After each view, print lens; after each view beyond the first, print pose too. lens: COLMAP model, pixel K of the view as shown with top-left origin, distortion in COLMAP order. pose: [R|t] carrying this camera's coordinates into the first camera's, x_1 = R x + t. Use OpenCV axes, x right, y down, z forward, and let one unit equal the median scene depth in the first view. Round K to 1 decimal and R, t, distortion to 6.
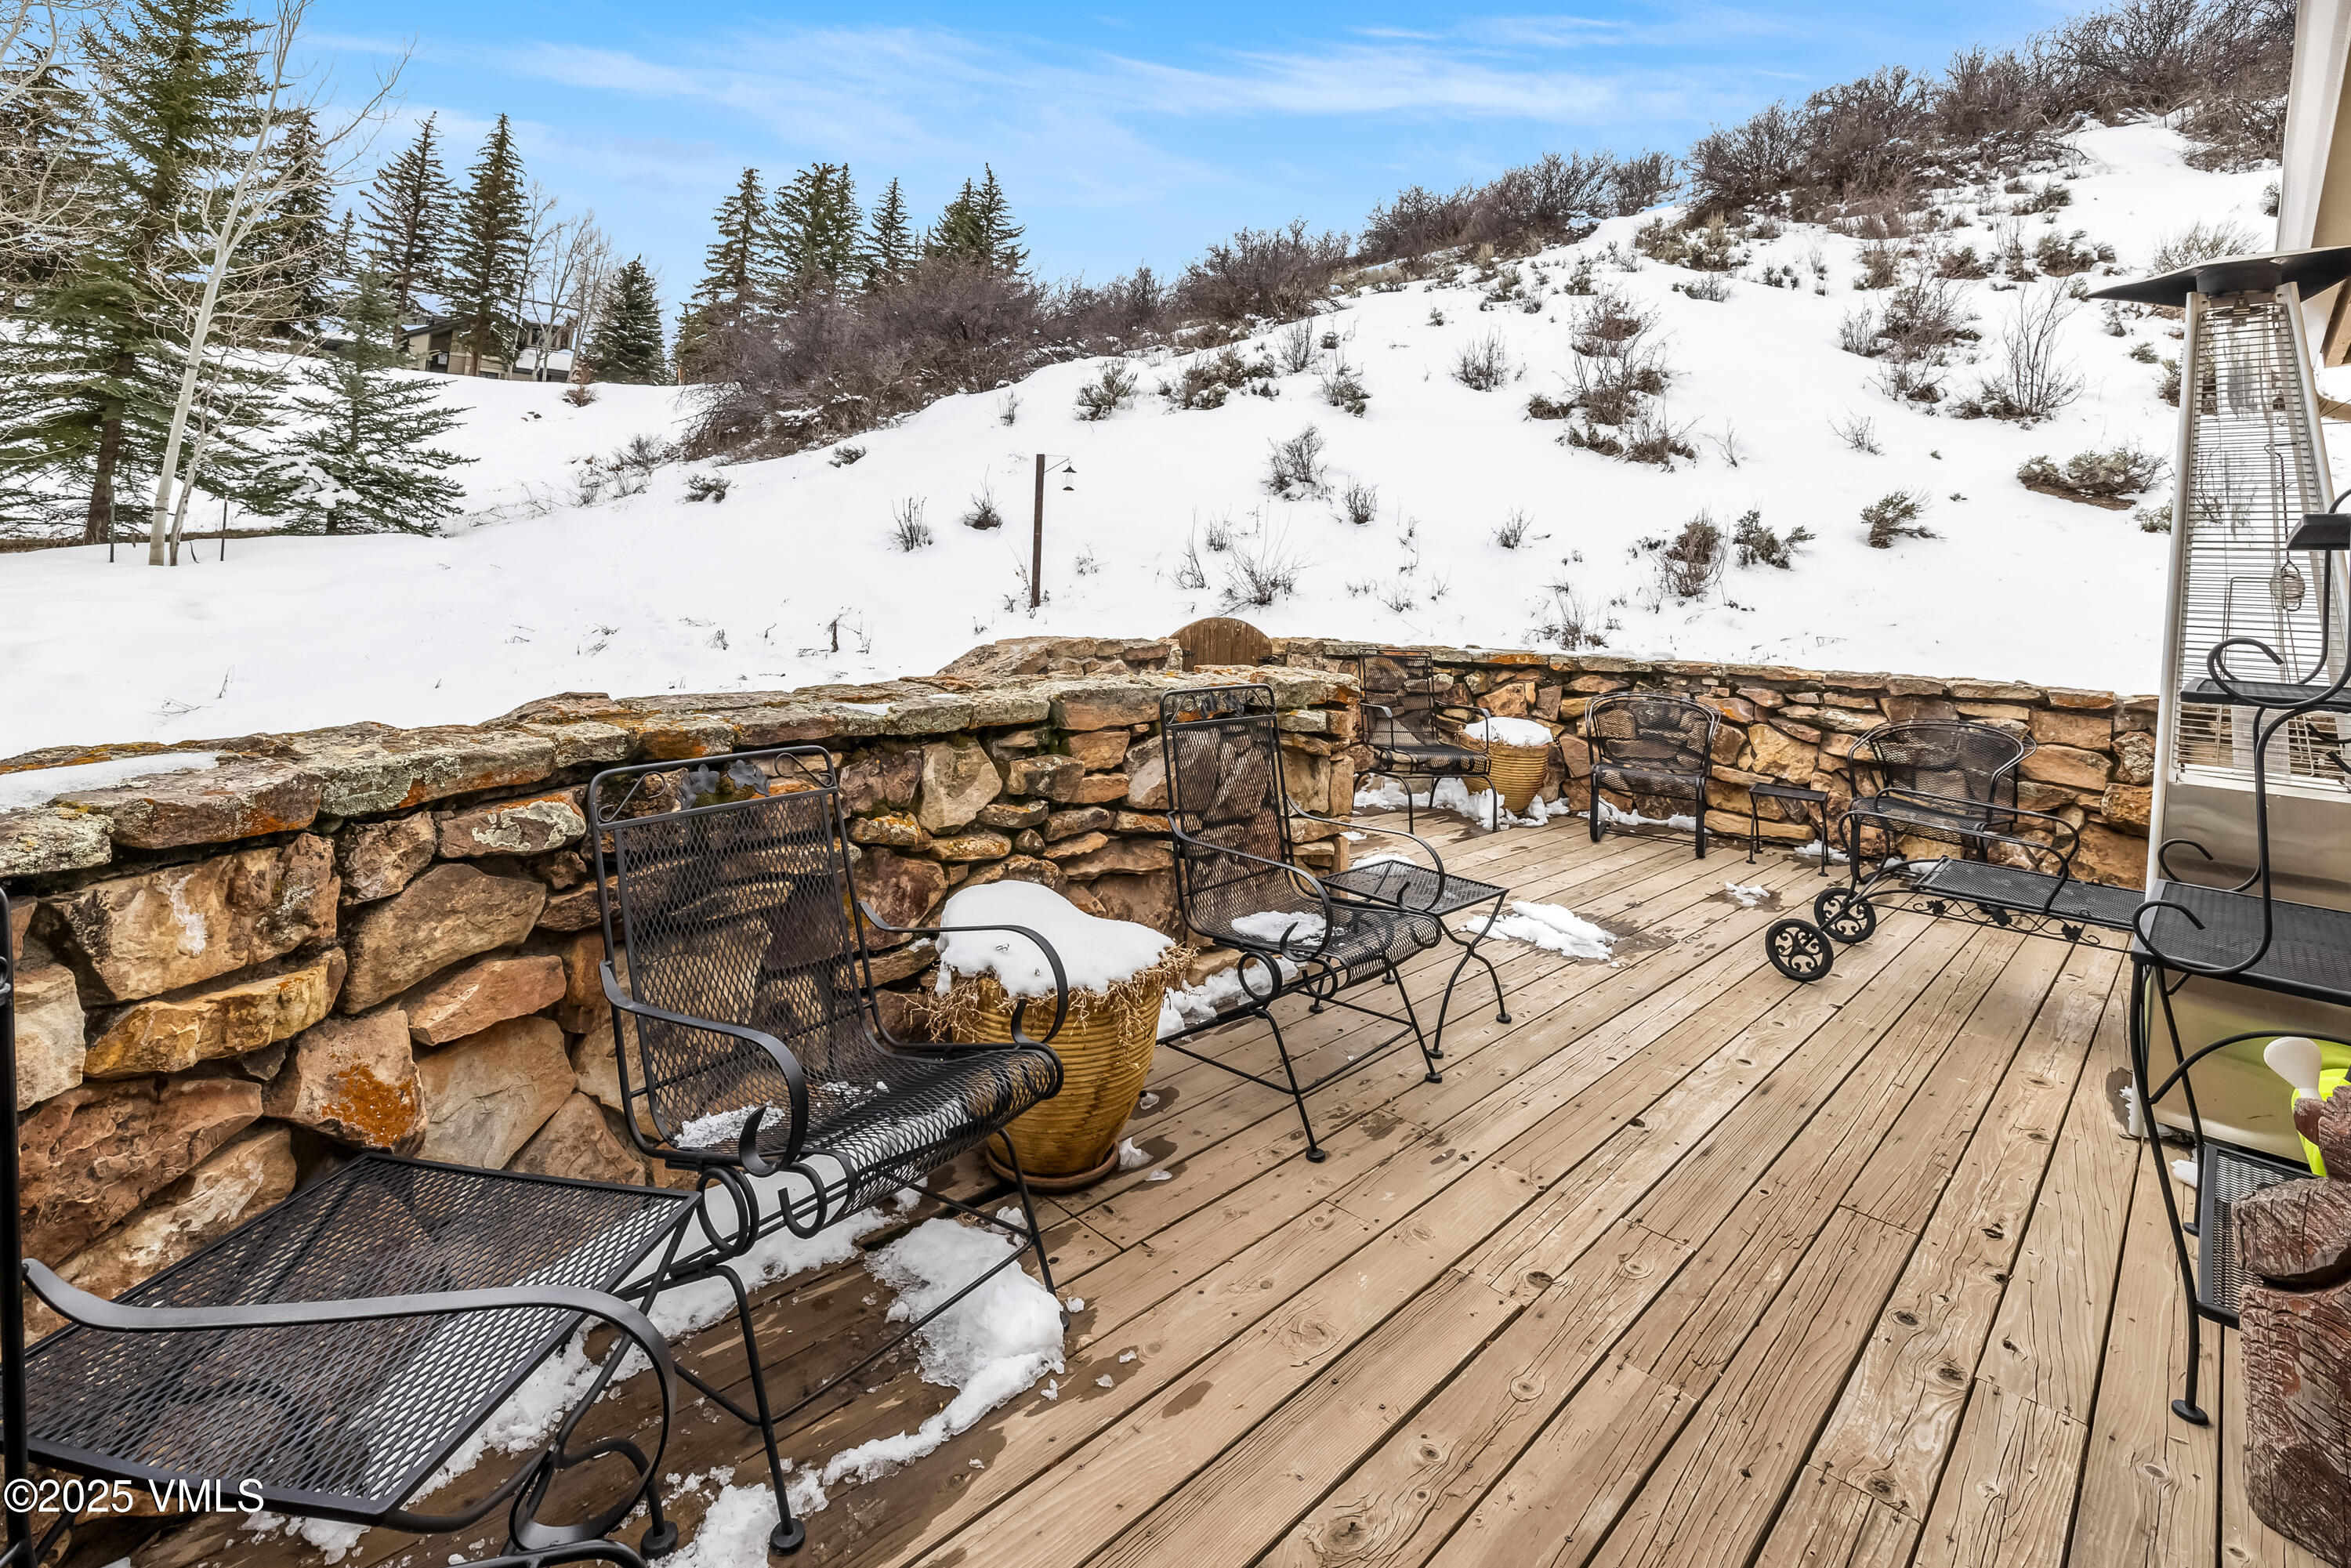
lens RADIAL K [[1053.6, 0, 1145.0], [0, 1053.6, 502.7], [0, 0, 1]] dist [-0.000084, -0.000120]
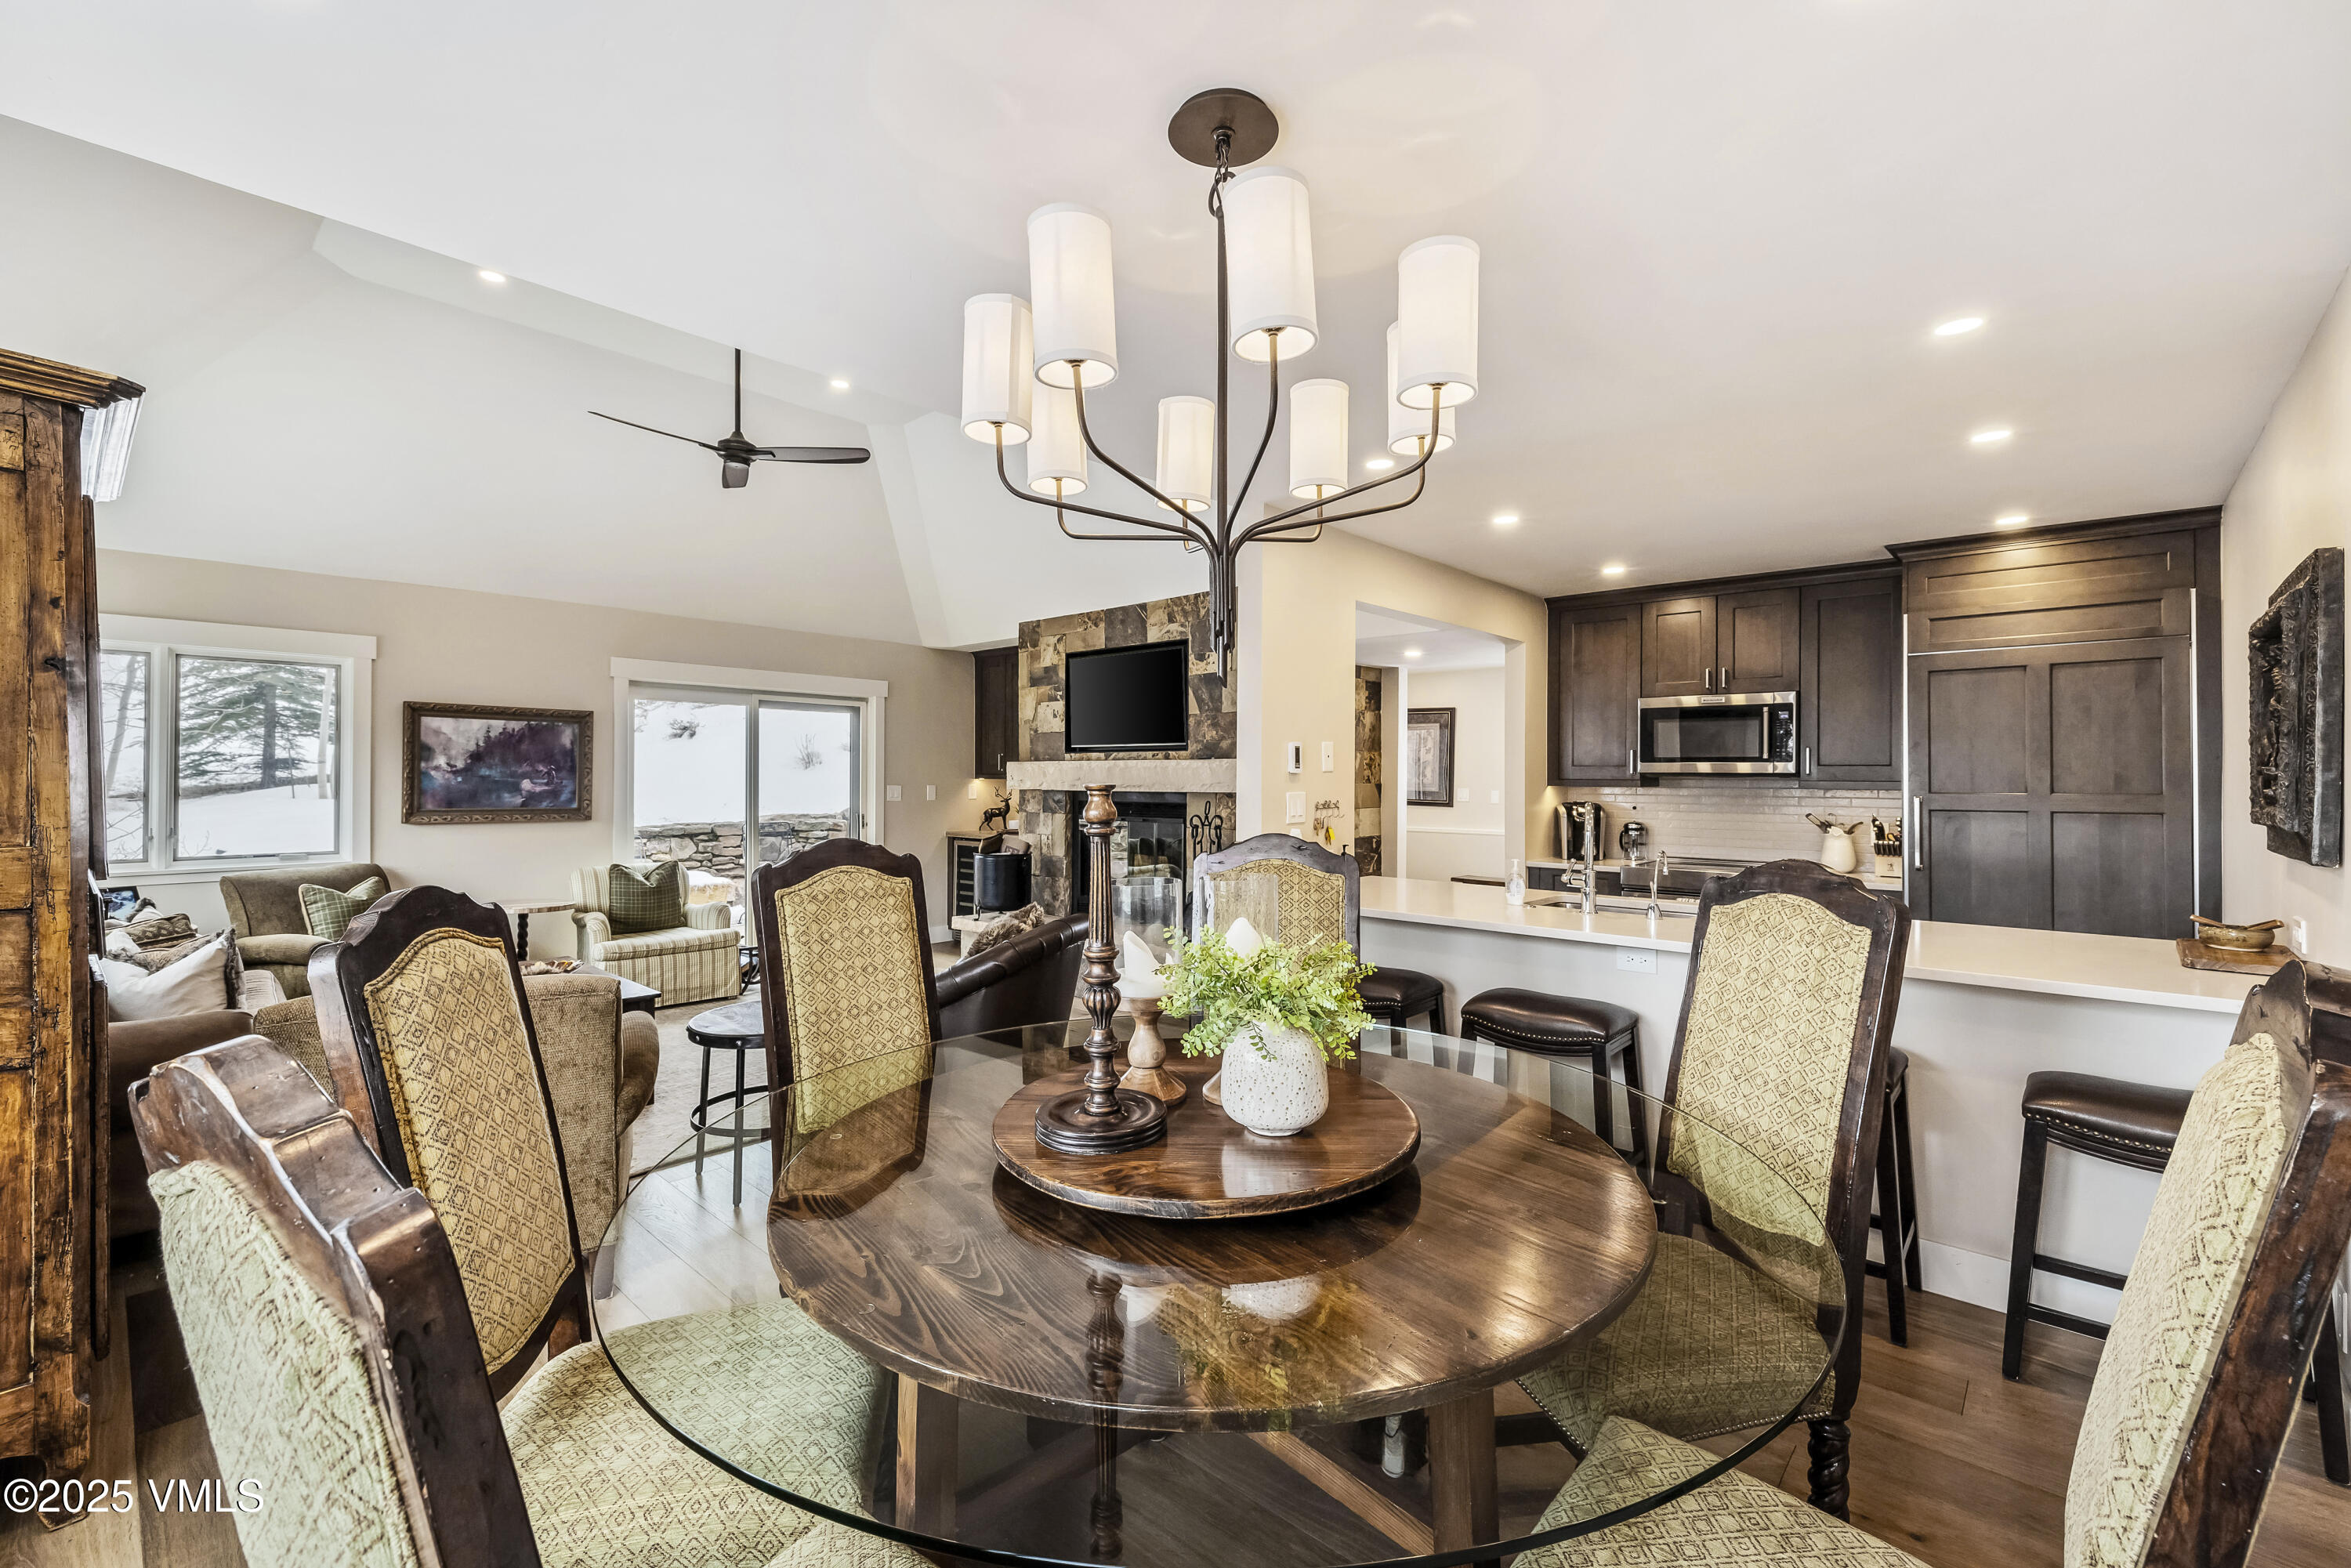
lens RADIAL K [[1008.5, 0, 1167.3], [0, 1008.5, 767.4], [0, 0, 1]] dist [0.000656, 0.000365]
pose [[0.998982, -0.044173, 0.009110, 0.256245], [0.043398, 0.996421, 0.072537, -0.035798], [-0.012282, -0.072068, 0.997324, -0.436769]]
